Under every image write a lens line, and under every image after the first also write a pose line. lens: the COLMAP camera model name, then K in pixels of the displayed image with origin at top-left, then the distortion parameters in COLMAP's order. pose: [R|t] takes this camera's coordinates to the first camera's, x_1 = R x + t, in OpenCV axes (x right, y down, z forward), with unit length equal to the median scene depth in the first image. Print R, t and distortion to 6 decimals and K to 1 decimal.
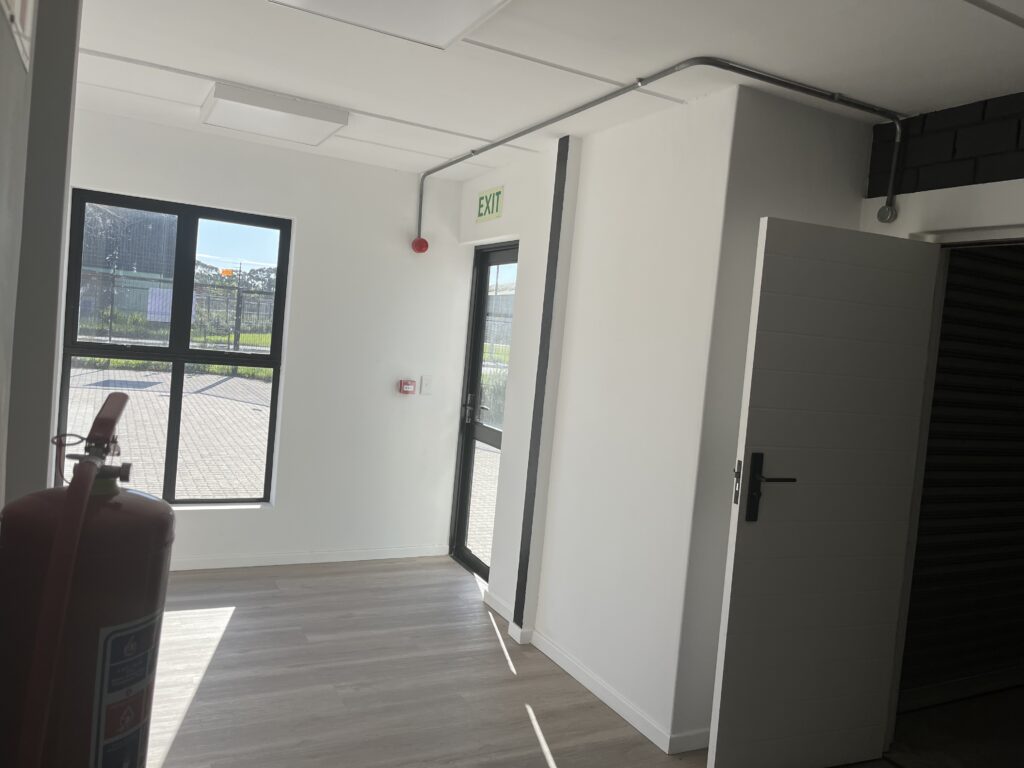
lens RADIAL K [[777.6, 0, 511.9], [0, 777.6, 382.5], [0, 0, 1]] dist [0.030162, -0.048186]
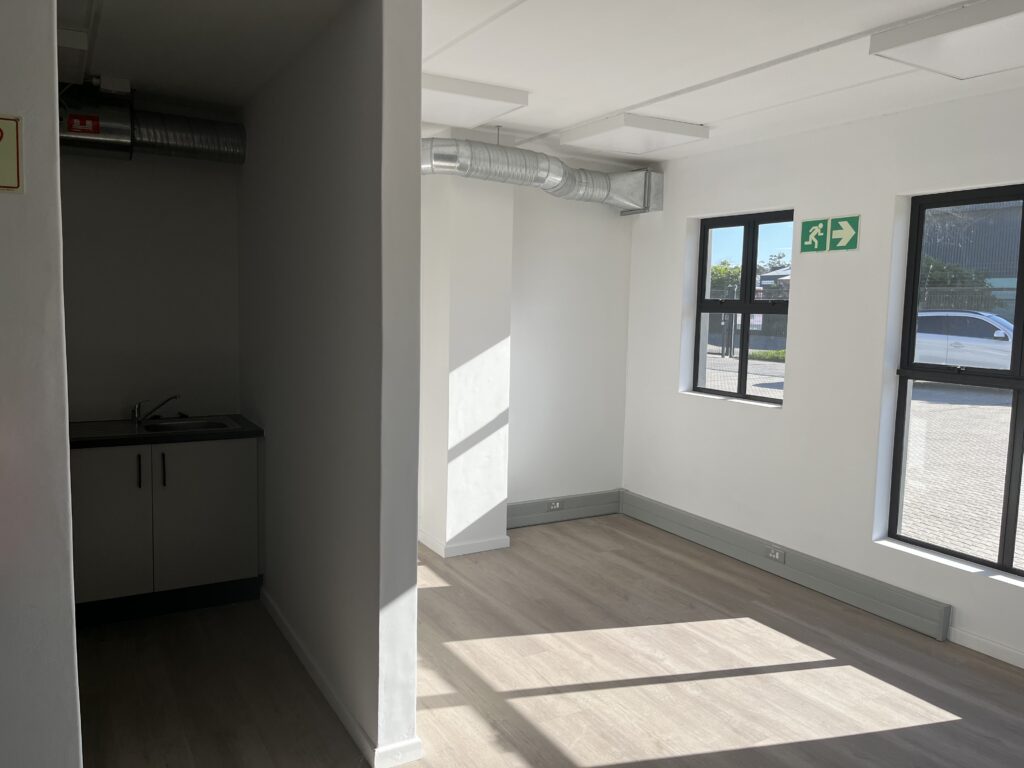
lens RADIAL K [[777.6, 0, 511.4], [0, 777.6, 382.9], [0, 0, 1]] dist [0.030162, -0.048186]
pose [[0.053758, 0.008222, -0.998520, 0.373561], [-0.066208, 0.997795, 0.004651, -0.003035], [0.996357, 0.065860, 0.054184, 0.549466]]
